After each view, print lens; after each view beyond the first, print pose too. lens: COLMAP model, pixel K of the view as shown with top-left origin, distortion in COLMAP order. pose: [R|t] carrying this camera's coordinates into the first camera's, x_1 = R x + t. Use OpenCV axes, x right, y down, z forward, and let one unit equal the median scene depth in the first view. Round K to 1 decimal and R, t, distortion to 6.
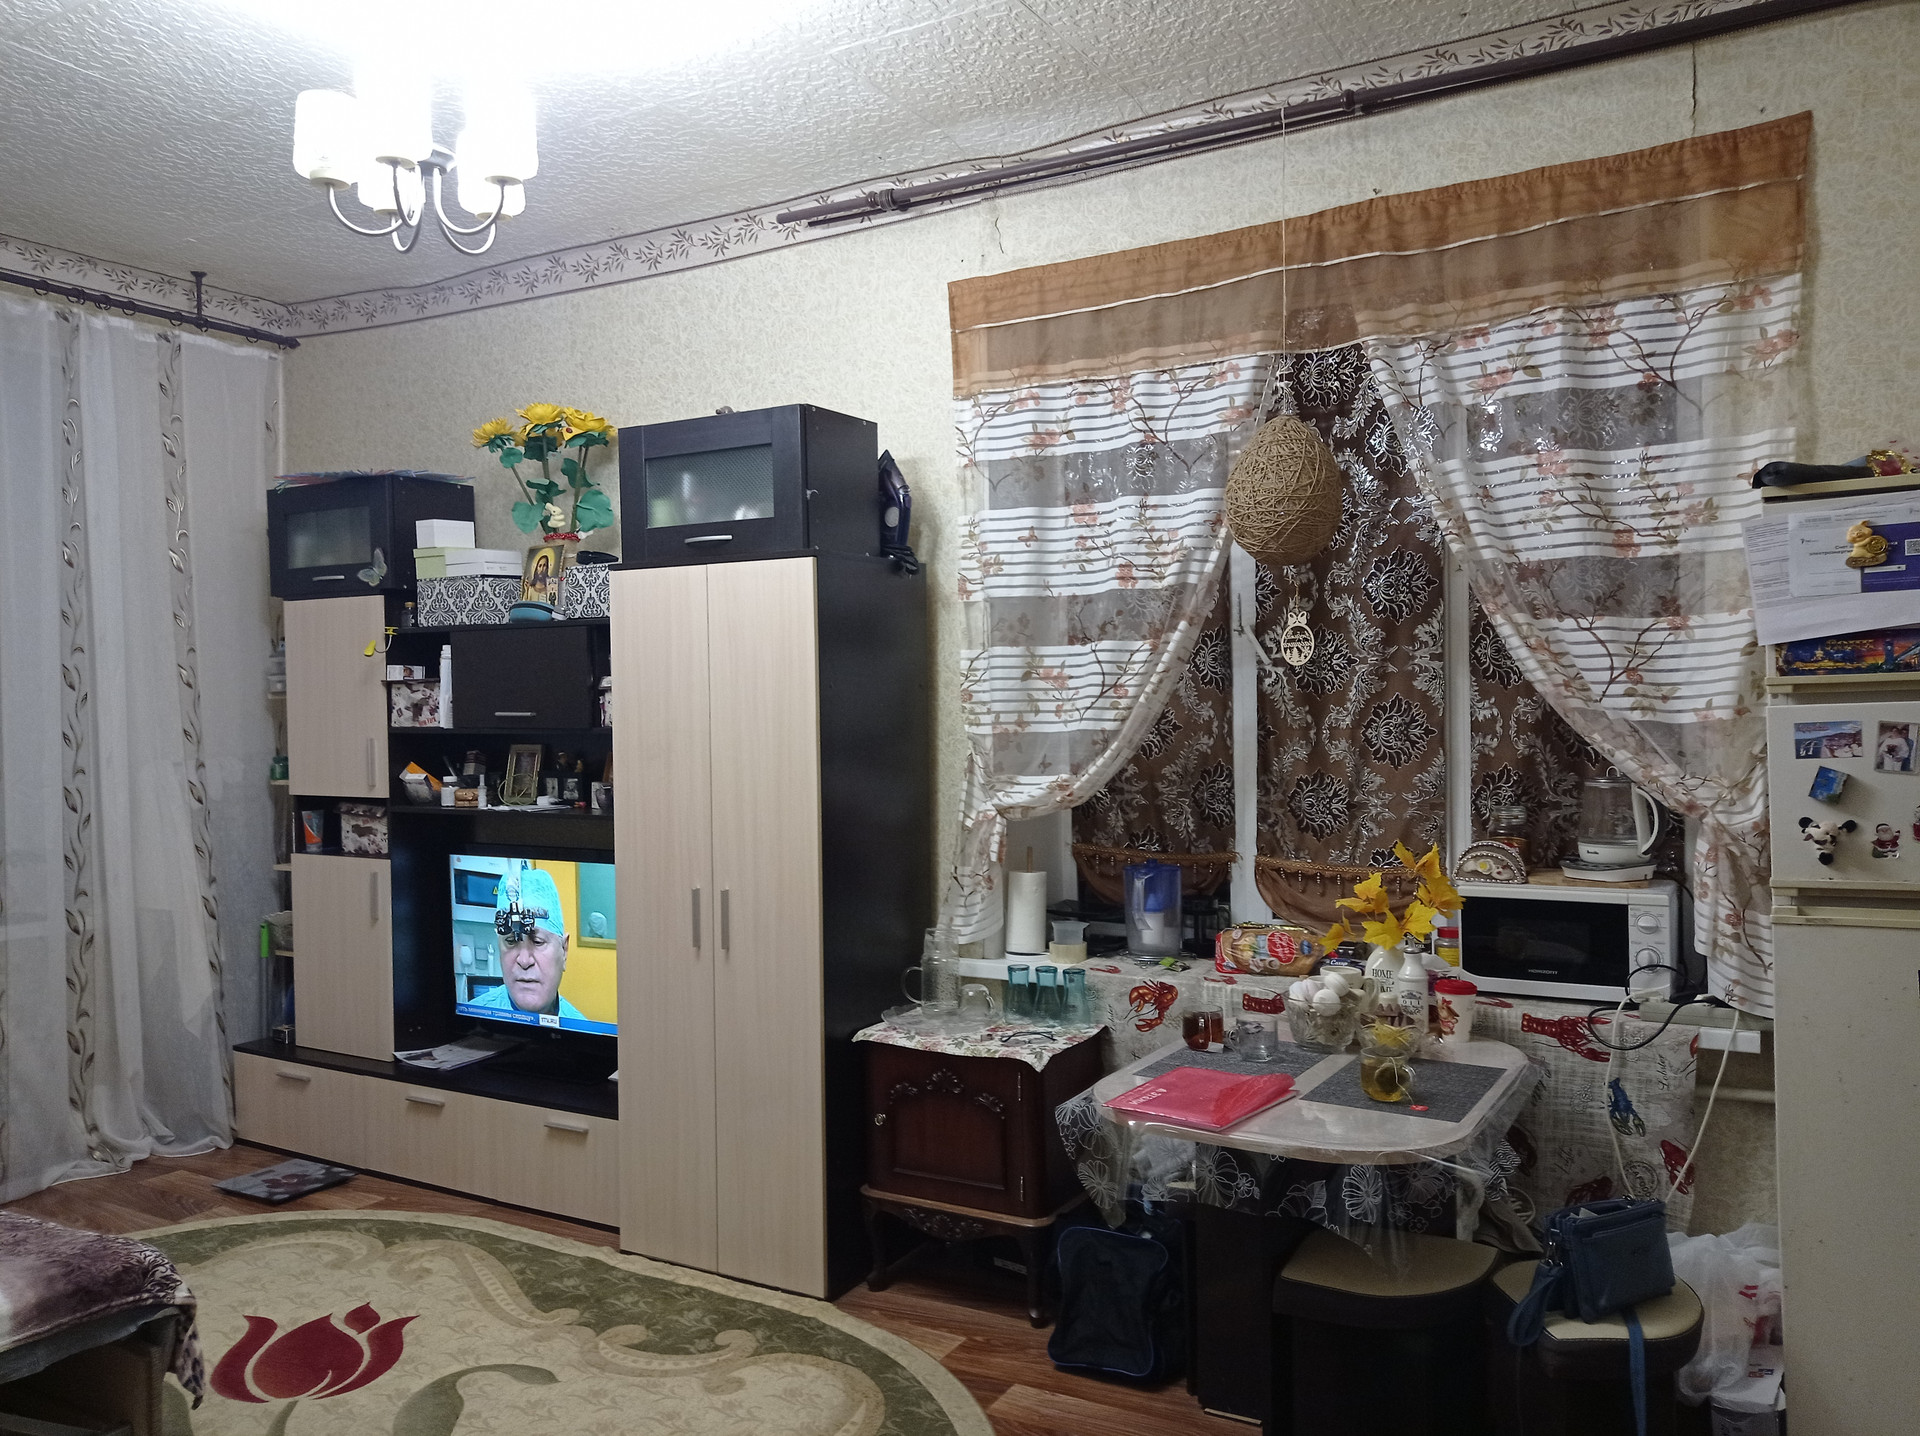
lens RADIAL K [[1435.2, 0, 963.0], [0, 1435.2, 721.1], [0, 0, 1]] dist [0.120171, -0.209375]
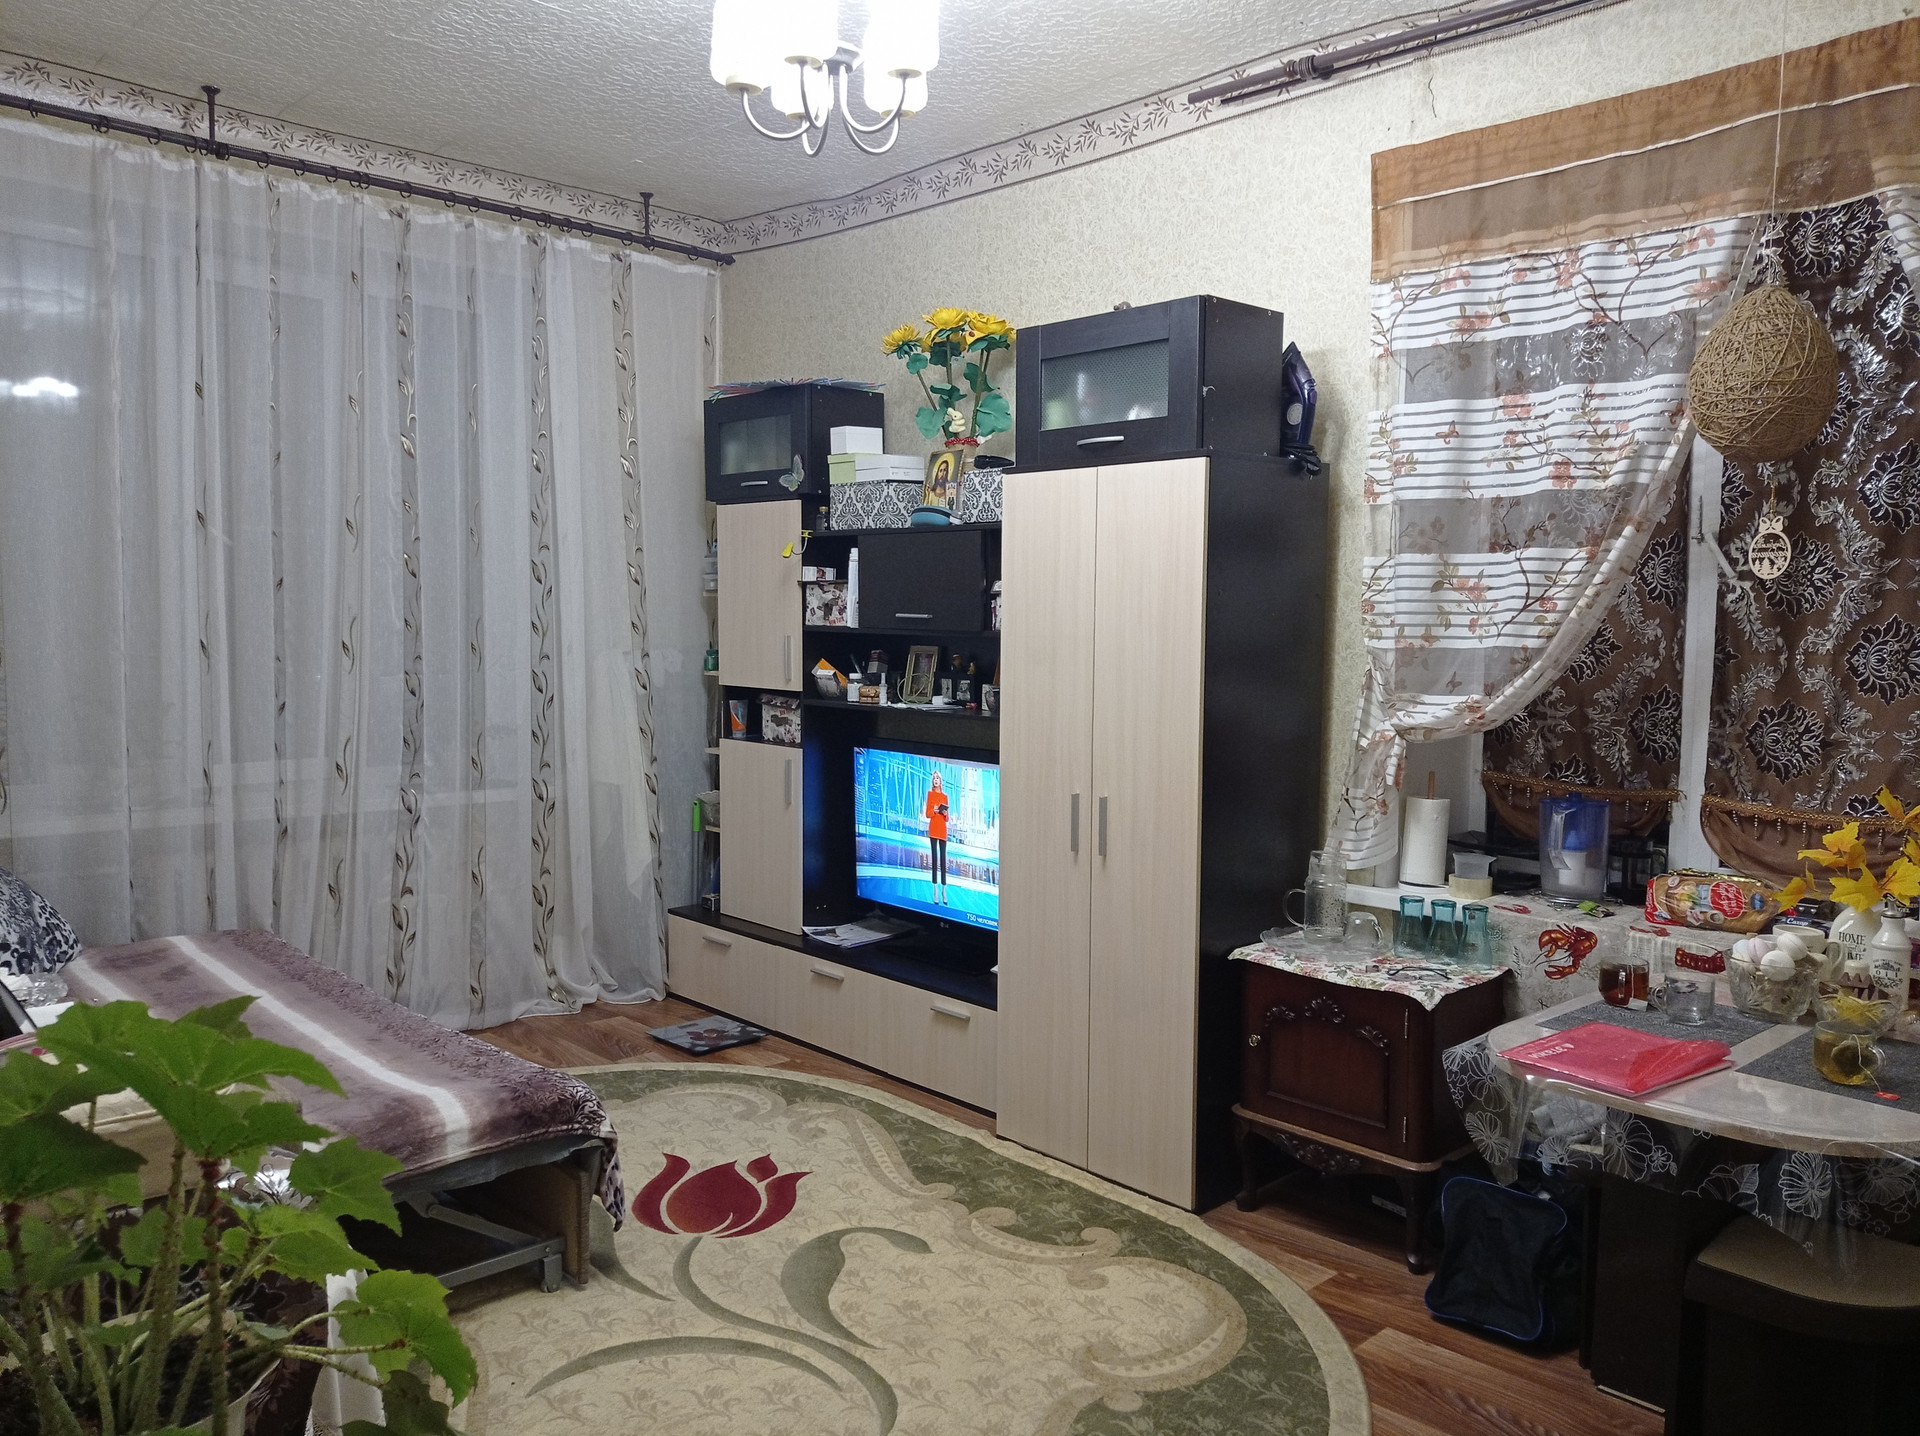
lens RADIAL K [[1431.8, 0, 961.8], [0, 1431.8, 722.1], [0, 0, 1]] dist [0.125368, -0.214646]
pose [[0.961064, 0.045254, -0.272595, 0.008190], [-0.028097, 0.997389, 0.066519, 0.002151], [0.274893, -0.056270, 0.959827, 0.022476]]
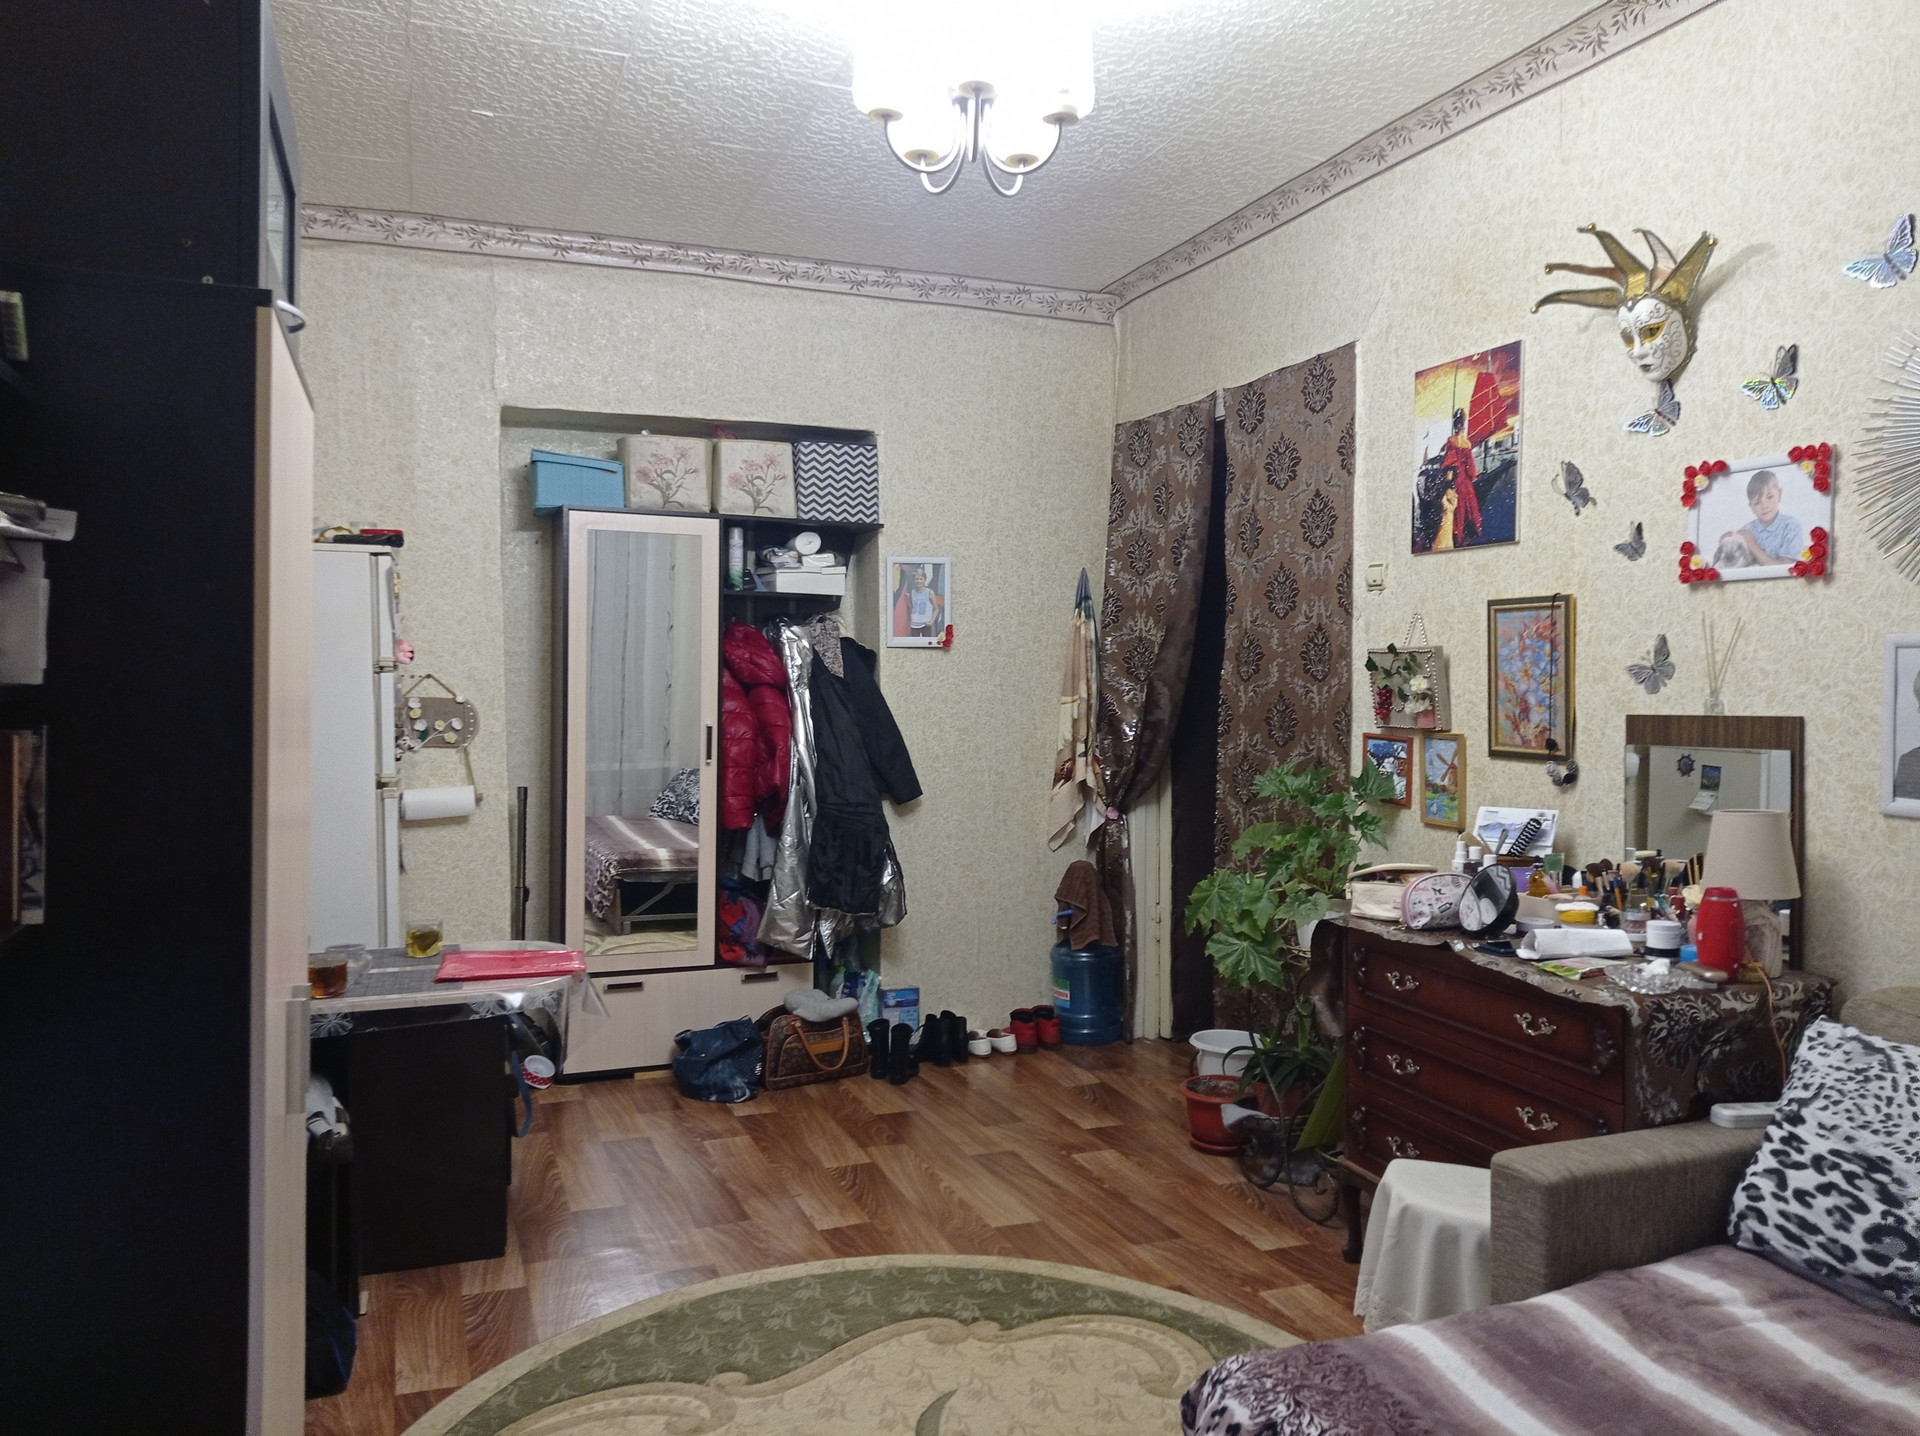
lens RADIAL K [[1392.8, 0, 972.7], [0, 1392.8, 721.8], [0, 0, 1]] dist [-0.040462, 0.028513]
pose [[-0.786124, -0.005384, 0.618045, -0.643803], [0.015214, 0.999491, 0.028058, 0.002844], [-0.617882, 0.031460, -0.785642, 1.168505]]
